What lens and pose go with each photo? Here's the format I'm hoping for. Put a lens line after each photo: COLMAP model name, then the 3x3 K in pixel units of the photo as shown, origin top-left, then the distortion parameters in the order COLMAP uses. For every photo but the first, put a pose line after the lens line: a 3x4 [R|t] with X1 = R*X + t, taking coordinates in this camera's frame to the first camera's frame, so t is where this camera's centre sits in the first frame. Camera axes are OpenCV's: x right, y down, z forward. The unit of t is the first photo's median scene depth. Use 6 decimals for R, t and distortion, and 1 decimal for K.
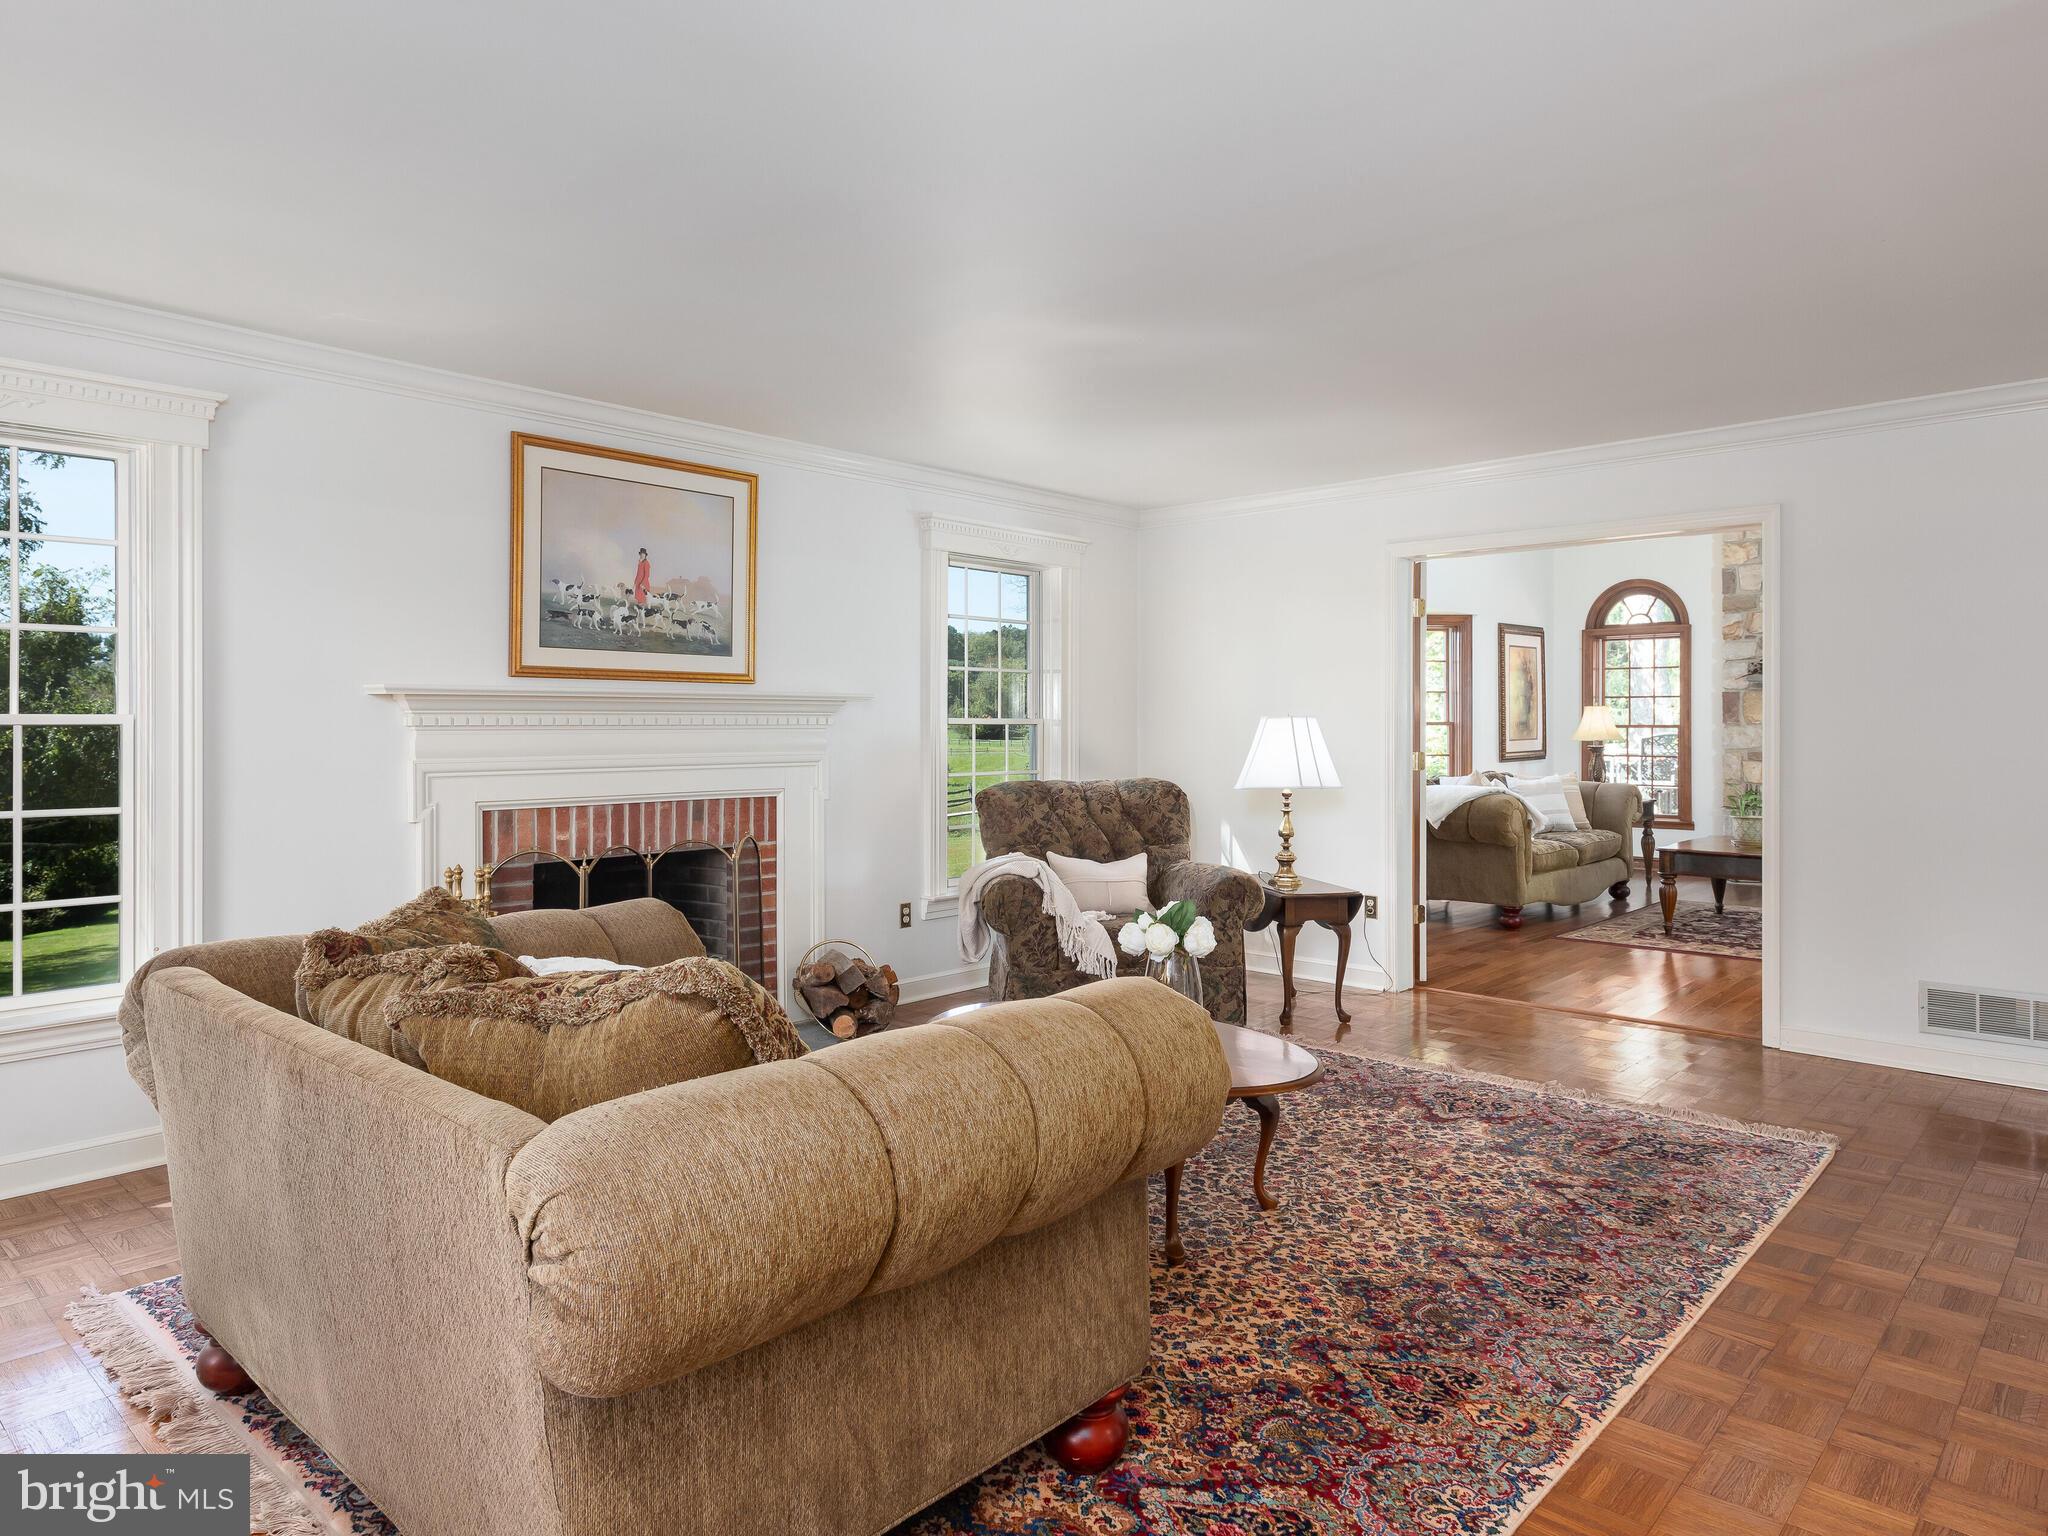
lens RADIAL K [[1234.4, 0, 1068.0], [0, 1234.4, 725.4], [0, 0, 1]] dist [0.011070, 0.002107]
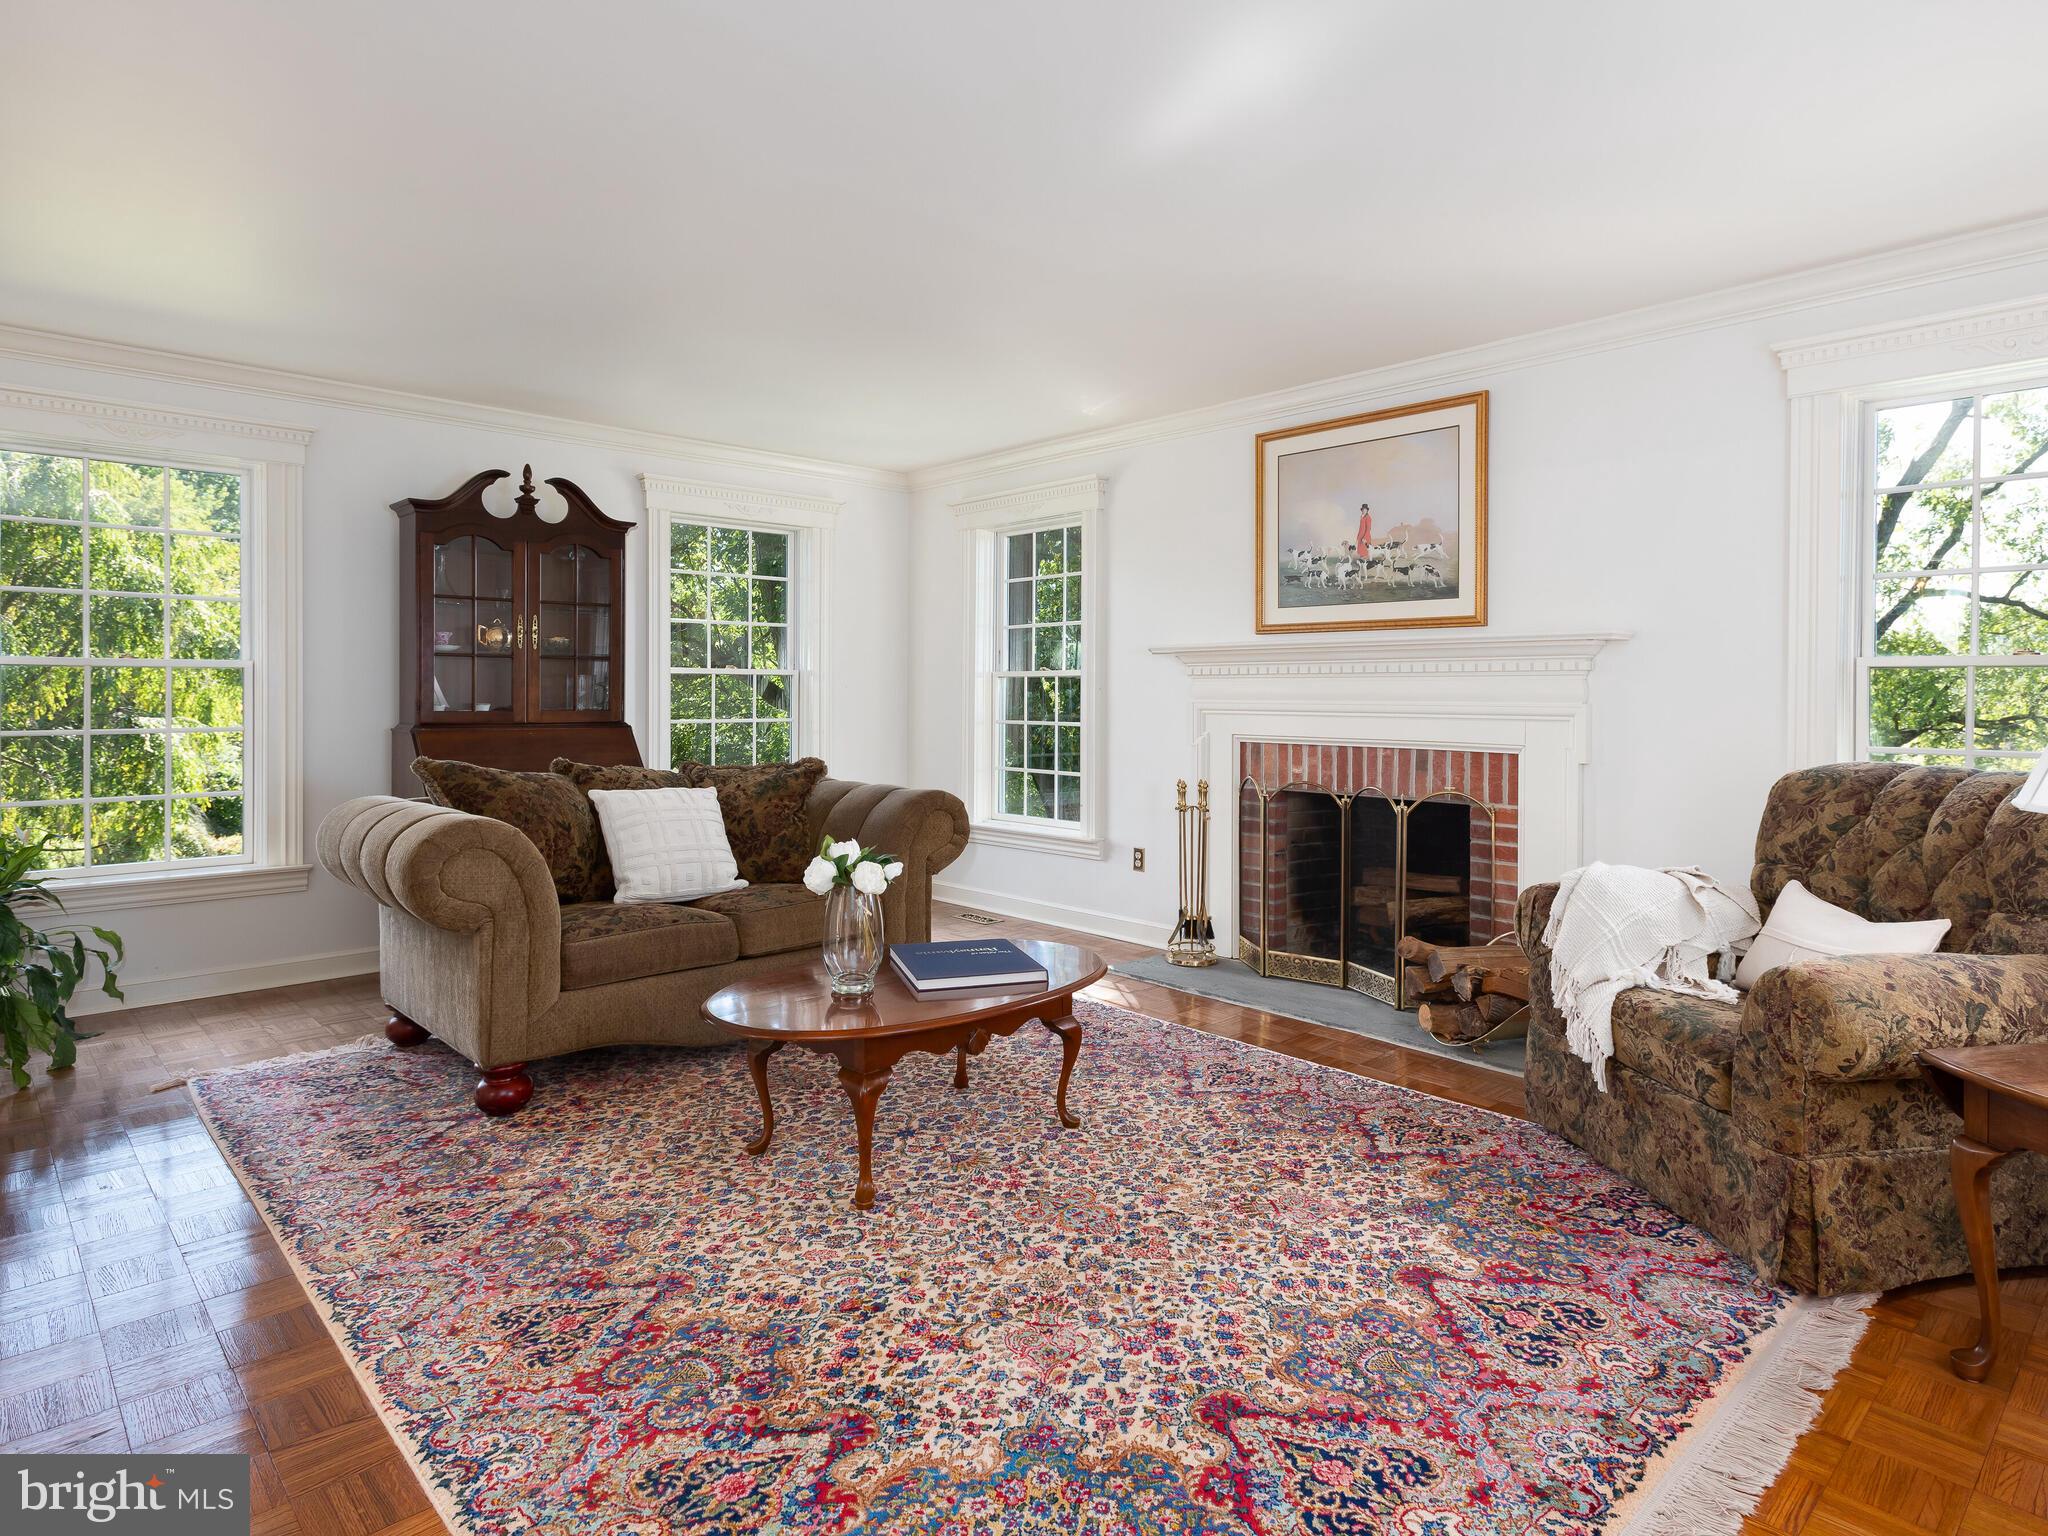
lens RADIAL K [[1190.3, 0, 1078.4], [0, 1190.3, 699.5], [0, 0, 1]] dist [0.019615, -0.002733]
pose [[-0.072820, 0.006724, -0.997322, 0.740219], [-0.004074, 0.999967, 0.007039, 0.017500], [0.997337, 0.004576, -0.072791, 0.903542]]
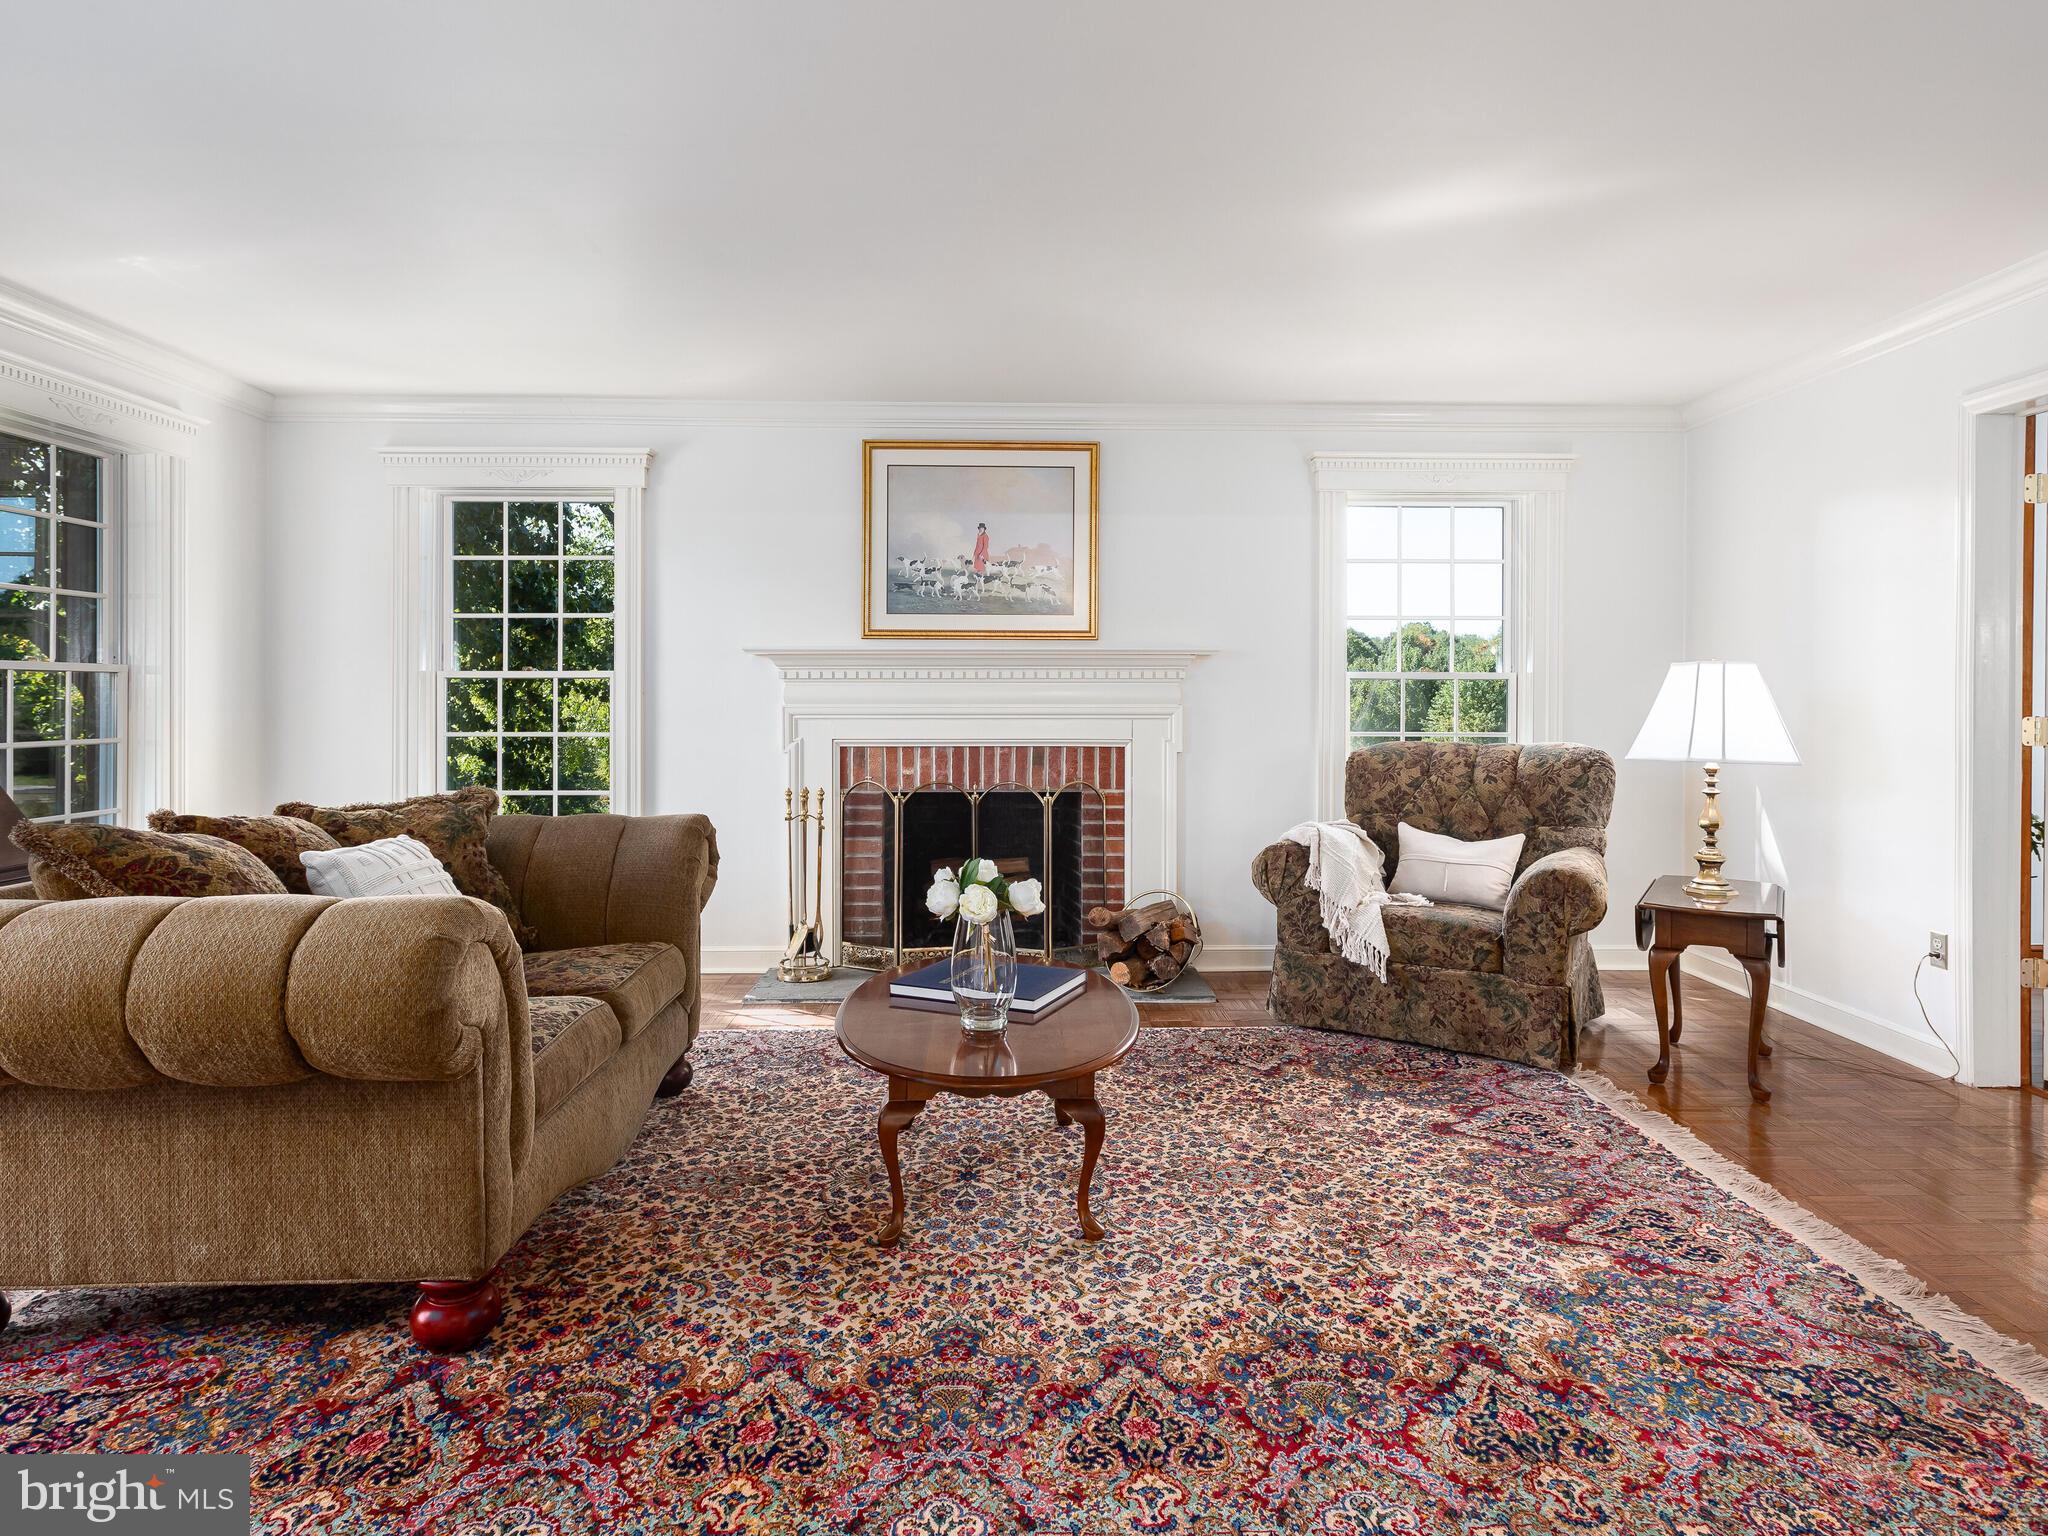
lens RADIAL K [[1190.3, 0, 1078.4], [0, 1190.3, 699.5], [0, 0, 1]] dist [0.019615, -0.002733]
pose [[0.701735, 0.003644, -0.712429, 0.544963], [-0.001712, 0.999993, 0.003428, 0.016518], [0.712436, -0.001186, 0.701736, 0.317343]]
